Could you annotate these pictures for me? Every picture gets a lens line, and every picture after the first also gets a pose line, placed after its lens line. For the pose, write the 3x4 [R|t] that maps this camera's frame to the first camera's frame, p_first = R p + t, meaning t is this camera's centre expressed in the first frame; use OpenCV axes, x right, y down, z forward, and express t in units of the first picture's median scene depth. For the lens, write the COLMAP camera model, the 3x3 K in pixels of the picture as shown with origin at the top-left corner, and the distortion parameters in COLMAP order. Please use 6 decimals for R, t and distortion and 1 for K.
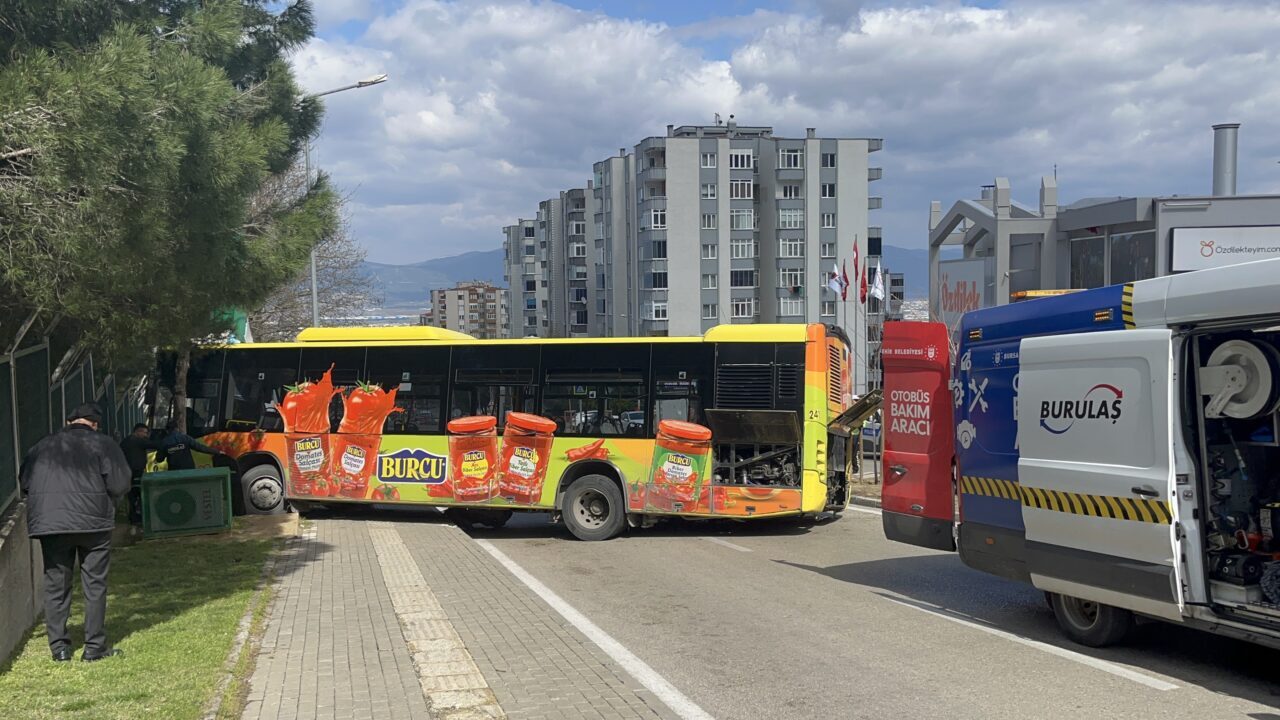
lens RADIAL K [[1134.3, 0, 645.1], [0, 1134.3, 363.3], [0, 0, 1]] dist [0.066687, -0.031240]
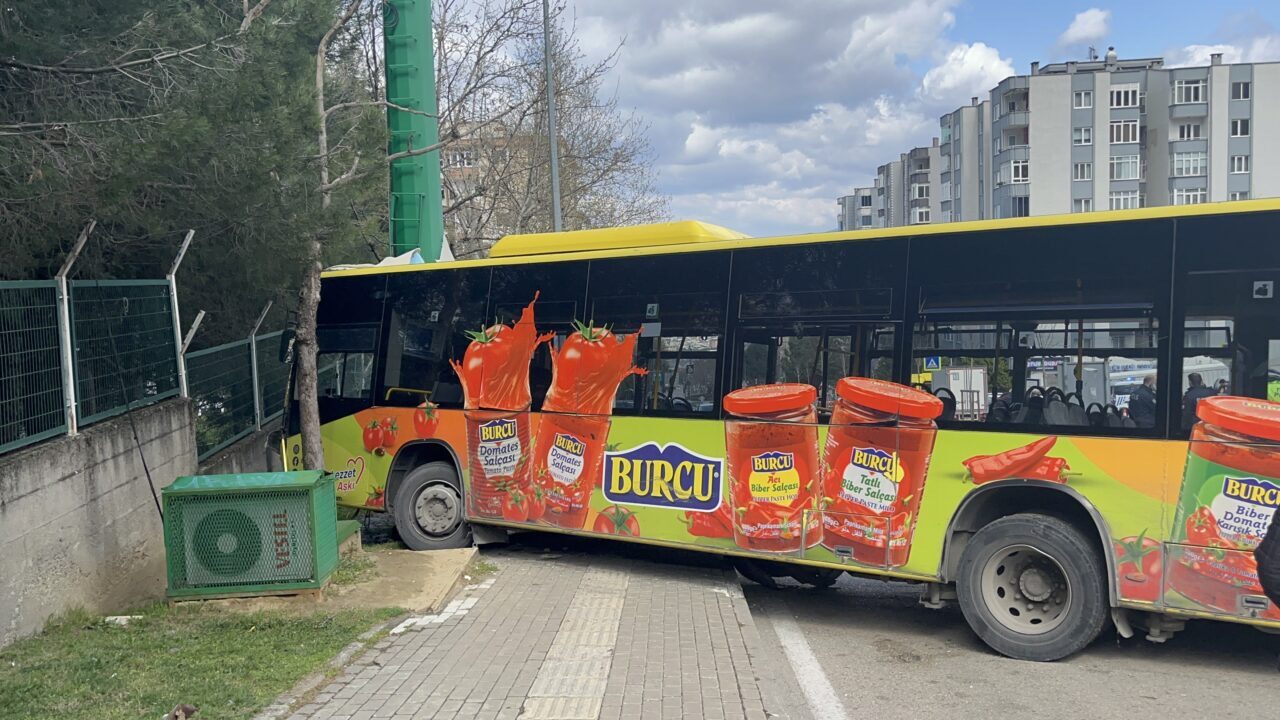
lens RADIAL K [[1134.3, 0, 645.5], [0, 1134.3, 356.0], [0, 0, 1]] dist [0.066687, -0.031240]
pose [[0.957738, 0.004162, -0.287612, -0.055744], [-0.001290, 0.999947, 0.010174, 0.027460], [0.287639, -0.009373, 0.957693, 0.471505]]
